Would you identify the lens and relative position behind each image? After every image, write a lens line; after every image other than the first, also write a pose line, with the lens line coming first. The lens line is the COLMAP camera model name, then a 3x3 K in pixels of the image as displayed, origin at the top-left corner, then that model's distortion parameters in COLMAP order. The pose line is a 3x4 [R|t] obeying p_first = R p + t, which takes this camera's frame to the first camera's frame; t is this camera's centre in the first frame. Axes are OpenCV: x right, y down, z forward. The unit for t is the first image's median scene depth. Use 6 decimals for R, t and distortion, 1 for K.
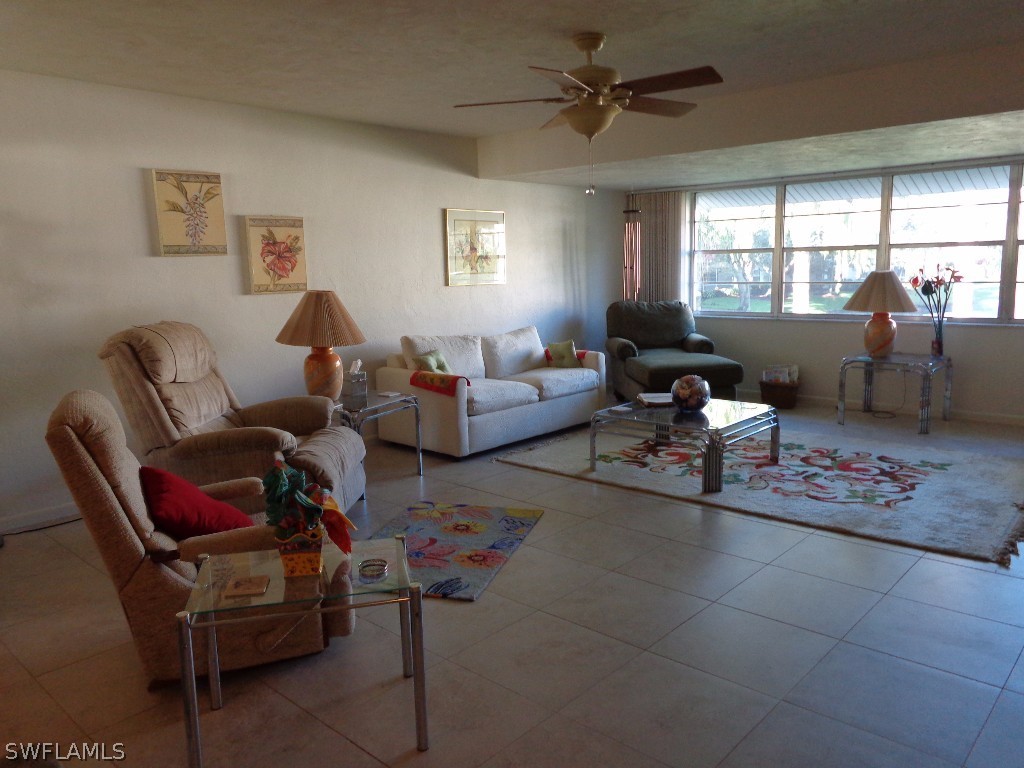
lens RADIAL K [[764.5, 0, 517.8], [0, 764.5, 382.0], [0, 0, 1]] dist [-0.001199, 0.005889]
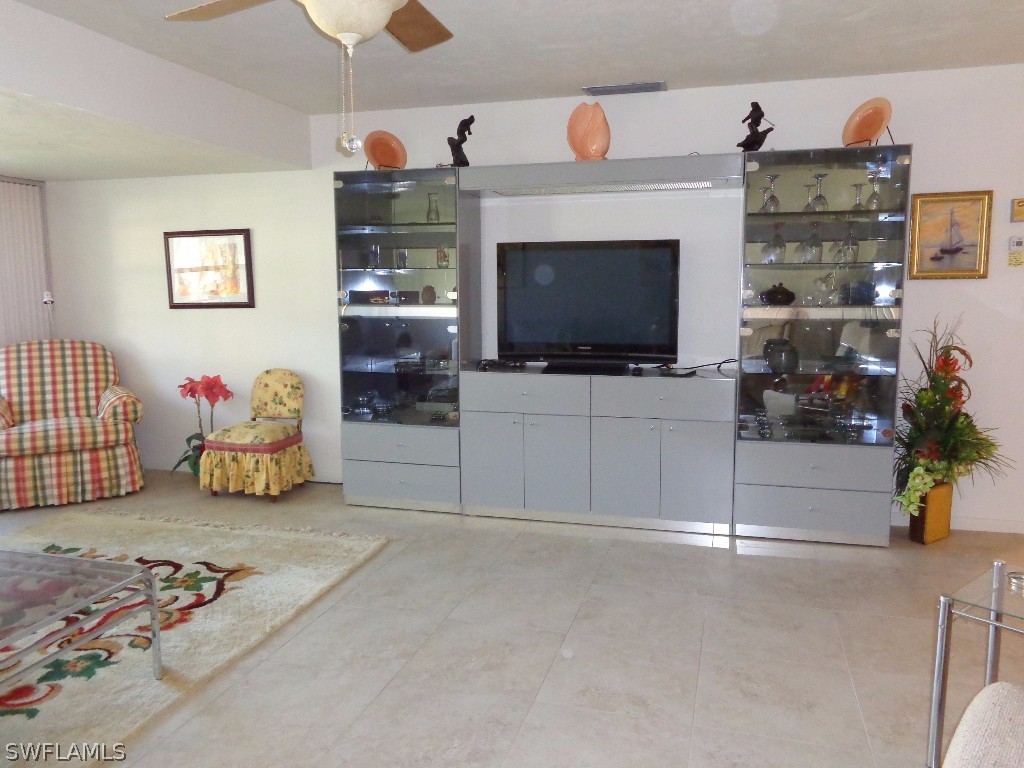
lens RADIAL K [[764.5, 0, 513.8], [0, 764.5, 385.4], [0, 0, 1]] dist [-0.001199, 0.005889]
pose [[-0.439049, -0.092216, 0.893718, -0.343117], [0.146318, 0.974101, 0.172390, -0.122350], [-0.886469, 0.206455, -0.414186, 0.876197]]
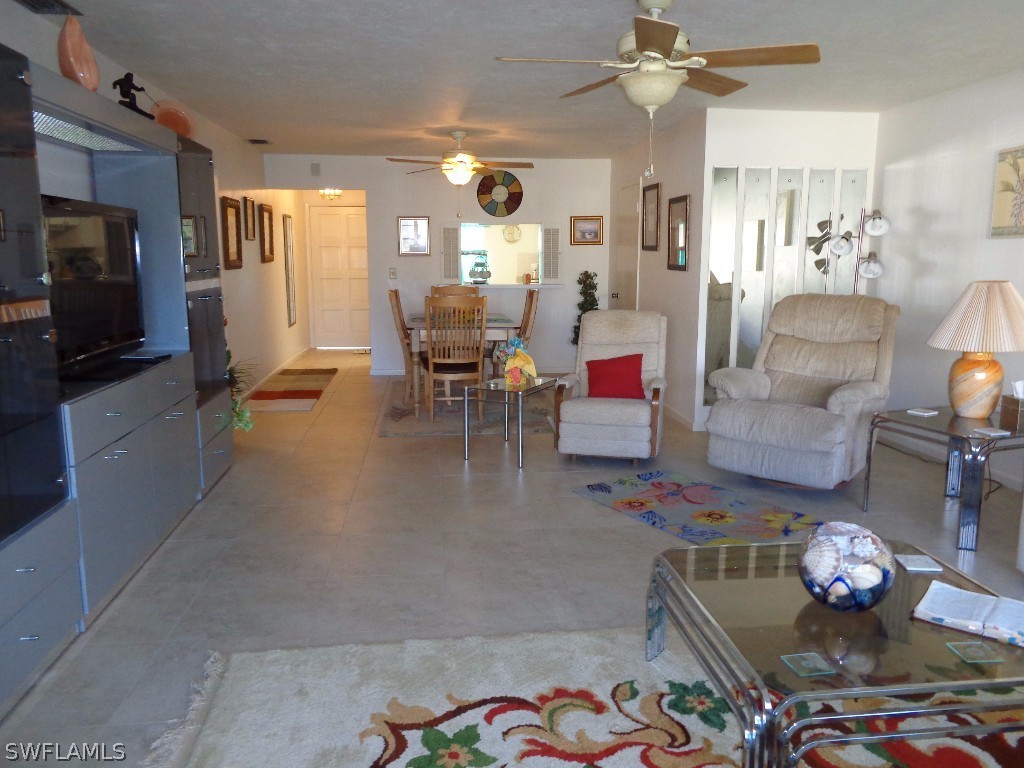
lens RADIAL K [[764.5, 0, 516.7], [0, 764.5, 382.9], [0, 0, 1]] dist [-0.001199, 0.005889]
pose [[-0.661608, 0.148035, -0.735092, 0.663671], [-0.096261, 0.955440, 0.279047, -0.190061], [0.743645, 0.255380, -0.617877, 1.127576]]
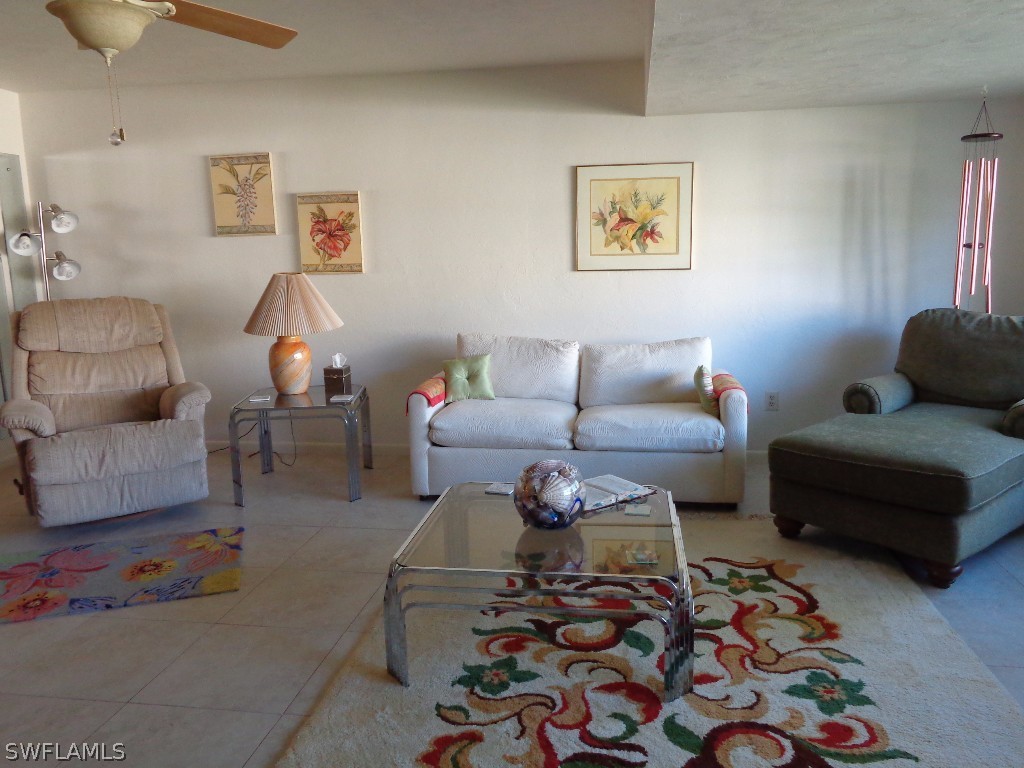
lens RADIAL K [[764.5, 0, 515.1], [0, 764.5, 386.5], [0, 0, 1]] dist [-0.001199, 0.005889]
pose [[0.553941, 0.159441, -0.817146, 0.646990], [-0.119632, 0.986549, 0.111397, -0.117477], [0.823916, 0.036049, 0.565564, 0.694165]]
